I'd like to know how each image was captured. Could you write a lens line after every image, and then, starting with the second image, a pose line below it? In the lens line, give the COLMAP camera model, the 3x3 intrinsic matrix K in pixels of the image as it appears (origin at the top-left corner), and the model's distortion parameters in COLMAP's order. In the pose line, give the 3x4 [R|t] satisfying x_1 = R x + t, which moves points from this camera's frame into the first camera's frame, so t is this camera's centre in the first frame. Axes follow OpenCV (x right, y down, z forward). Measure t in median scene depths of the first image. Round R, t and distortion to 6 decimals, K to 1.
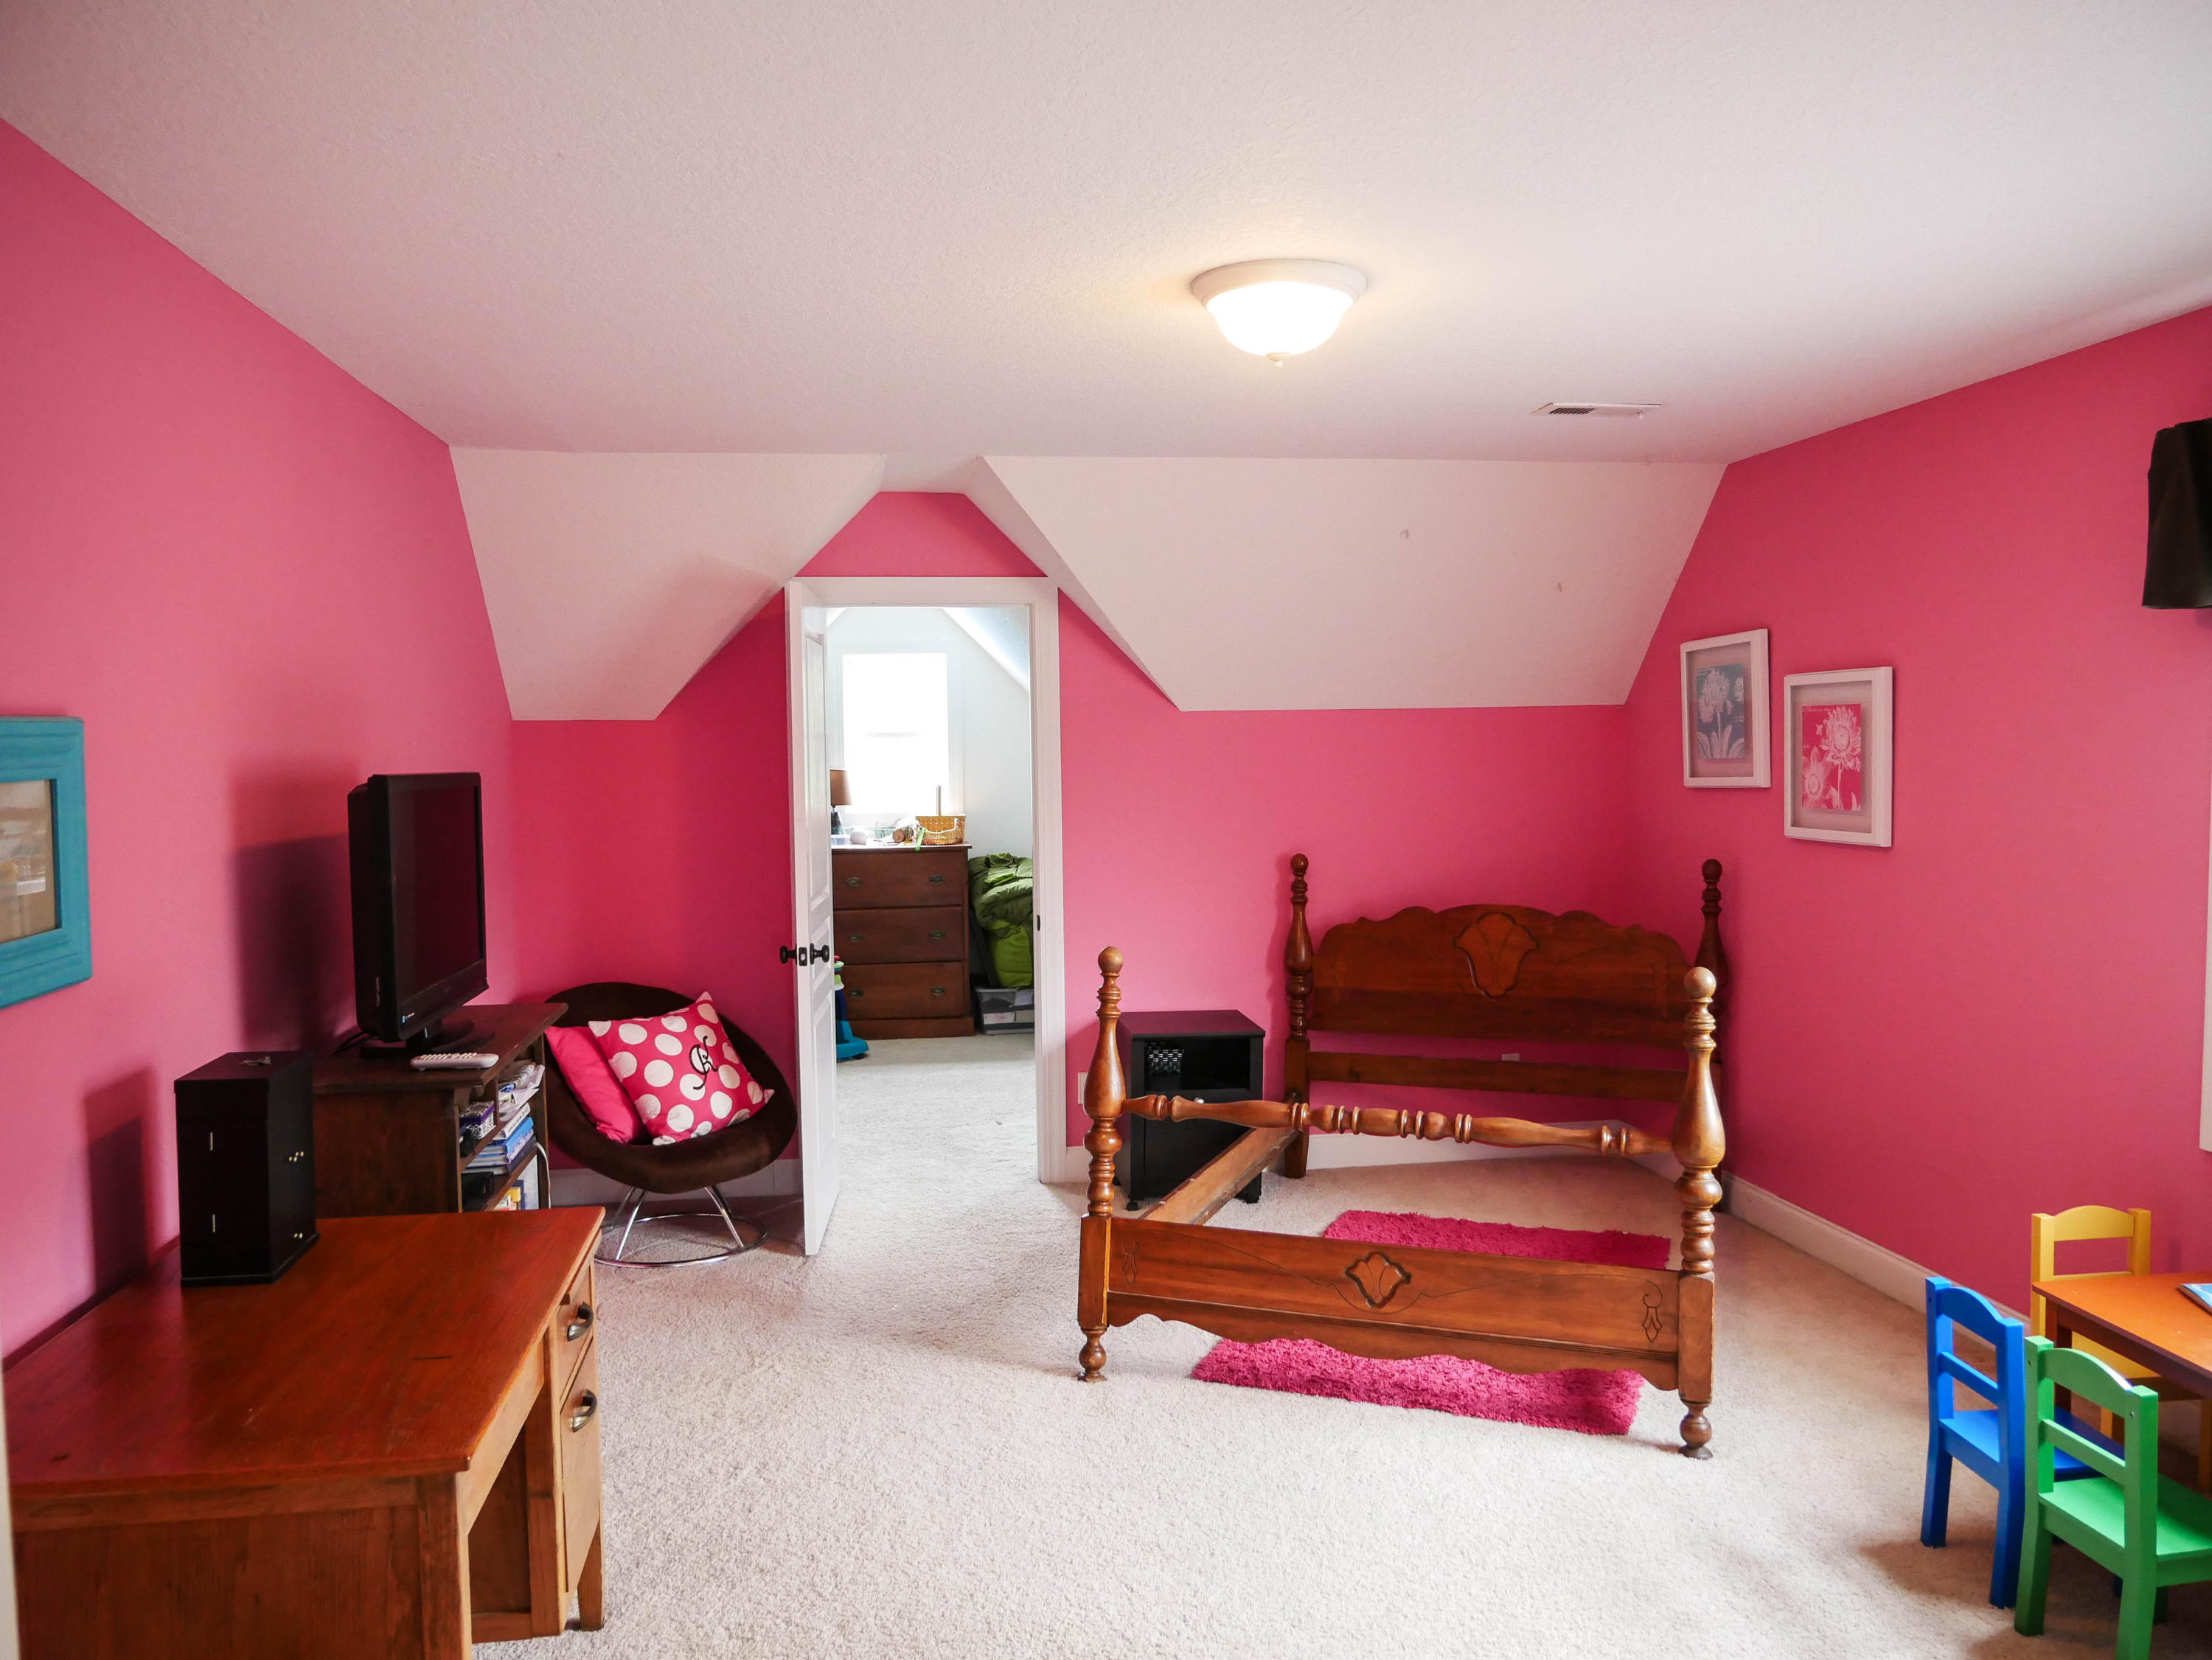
lens RADIAL K [[1669.4, 0, 1106.0], [0, 1669.4, 830.0], [0, 0, 1]] dist [-0.047034, 0.029419]
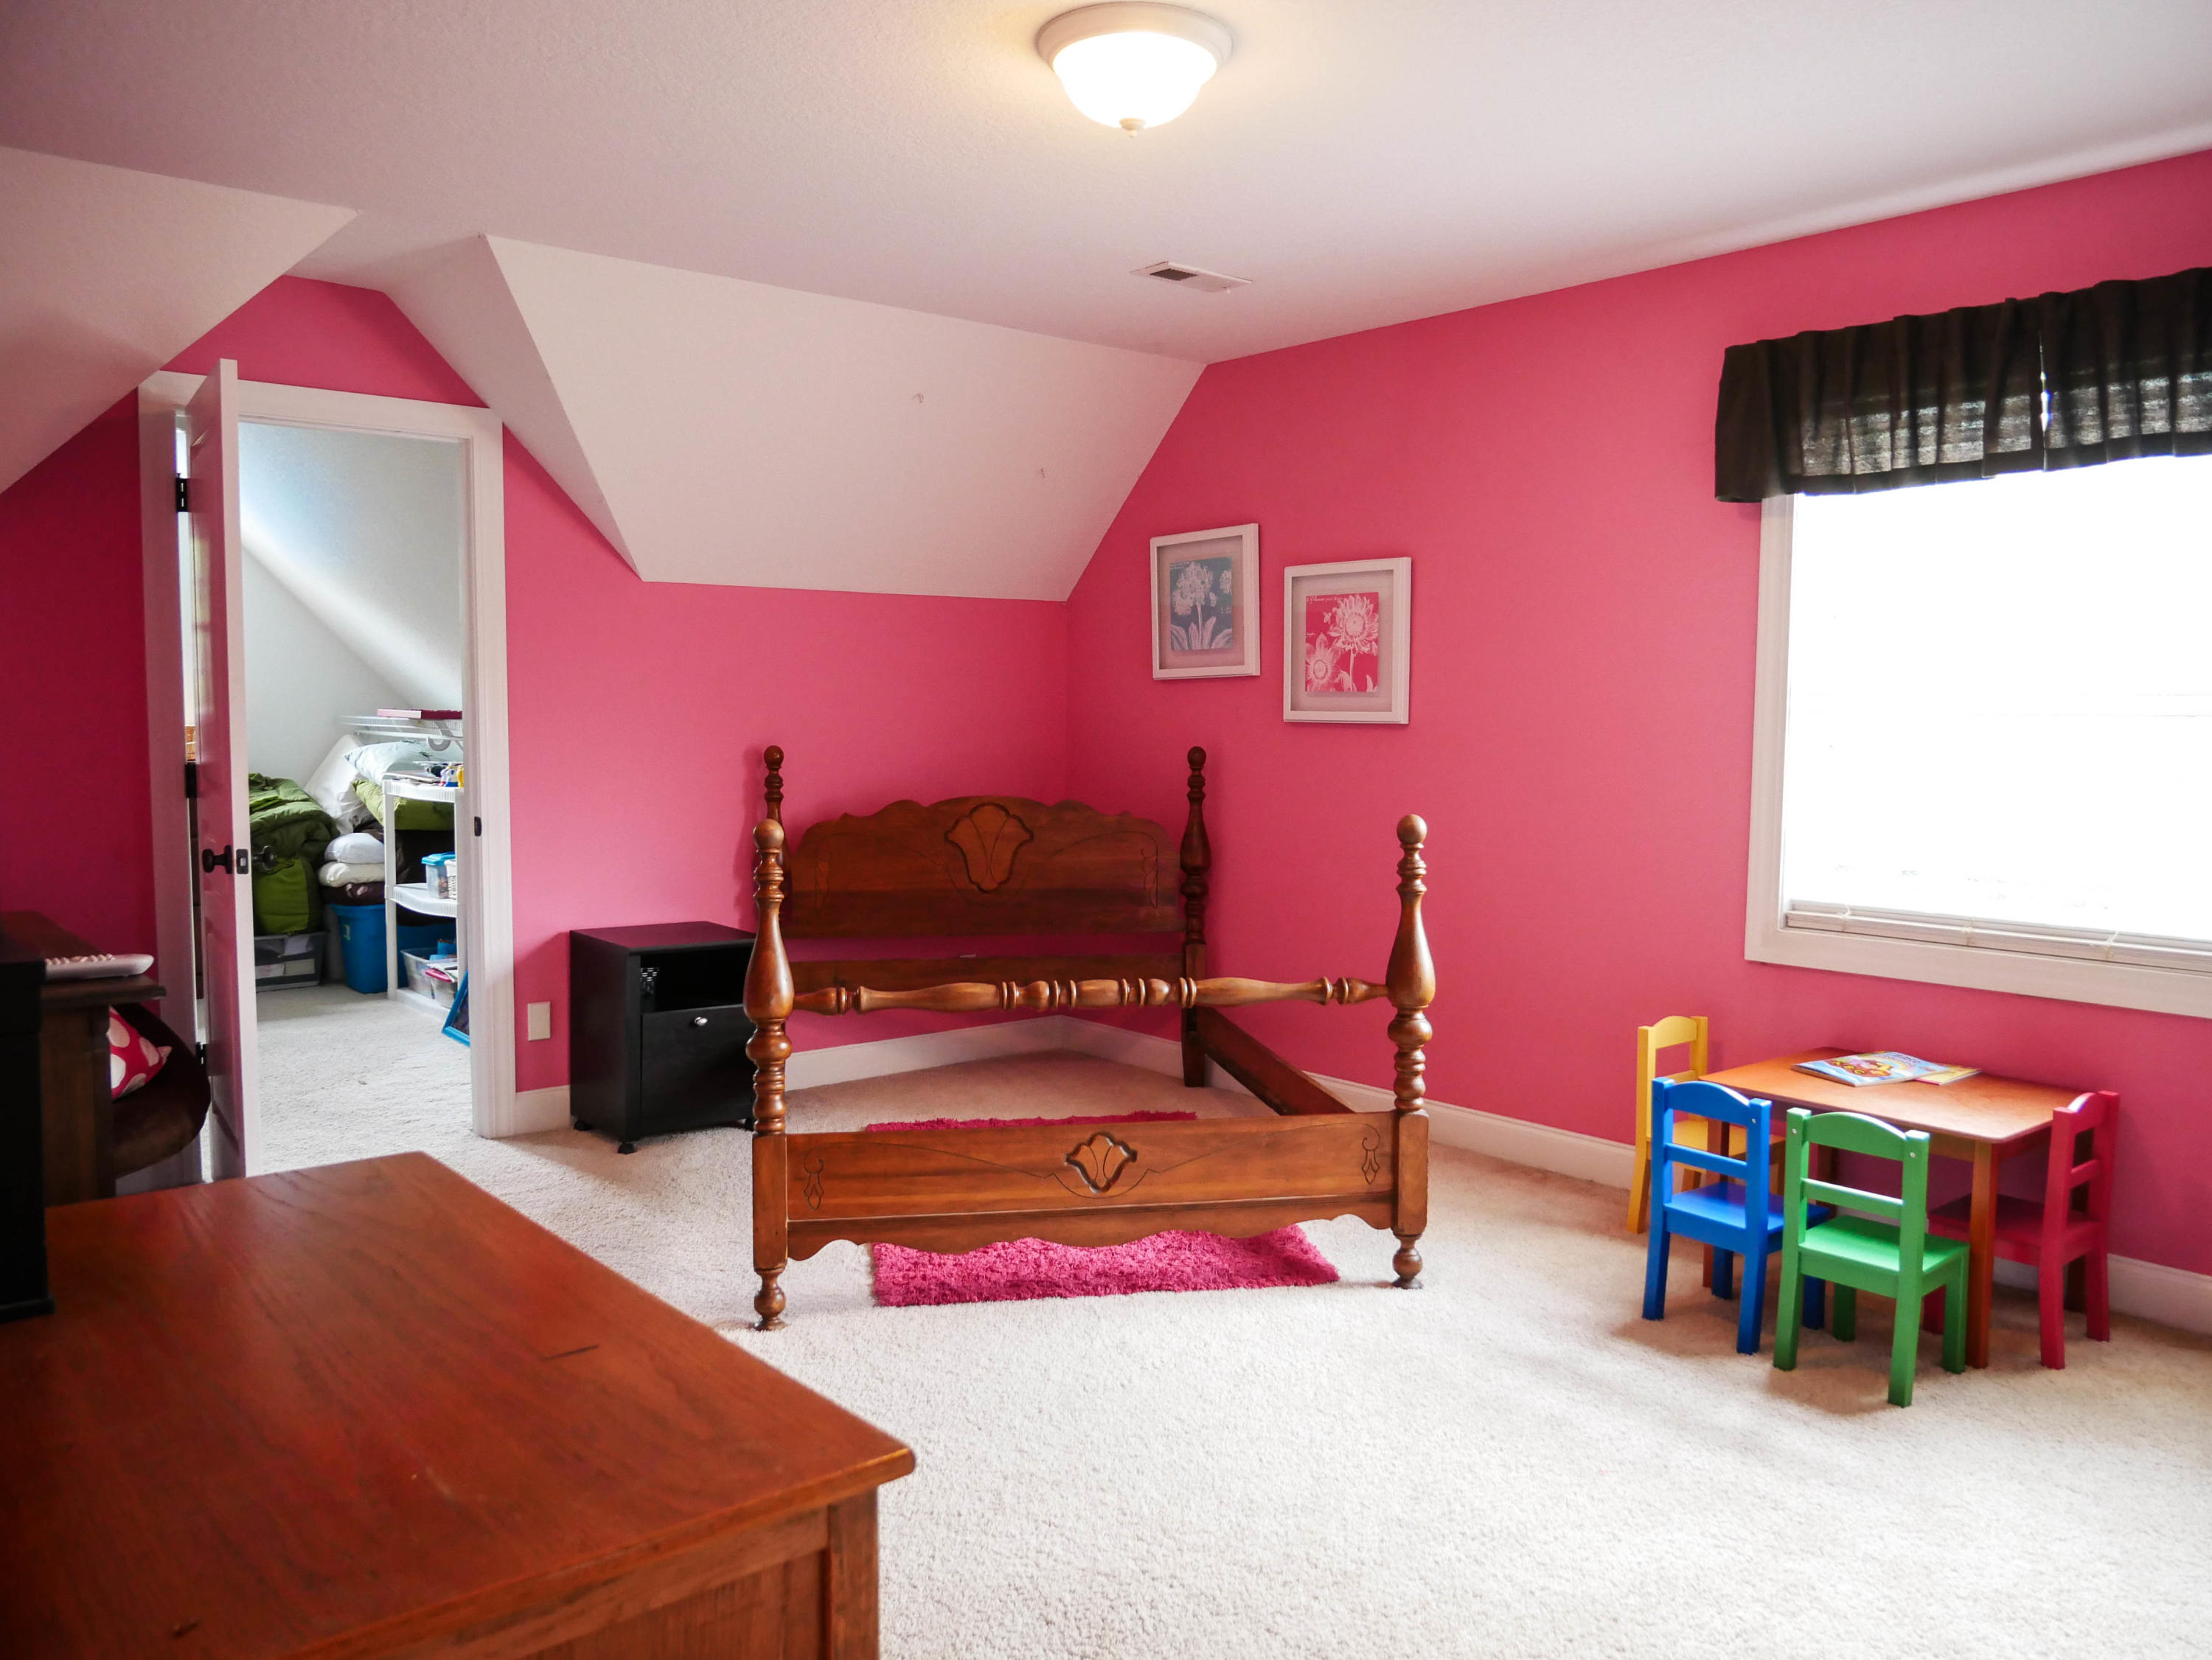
lens RADIAL K [[1669.4, 0, 1106.0], [0, 1669.4, 830.0], [0, 0, 1]] dist [-0.047034, 0.029419]
pose [[0.848464, -0.019615, 0.528890, -0.310822], [0.008057, 0.999676, 0.024149, 0.058643], [-0.529193, -0.016229, 0.848347, 0.197864]]
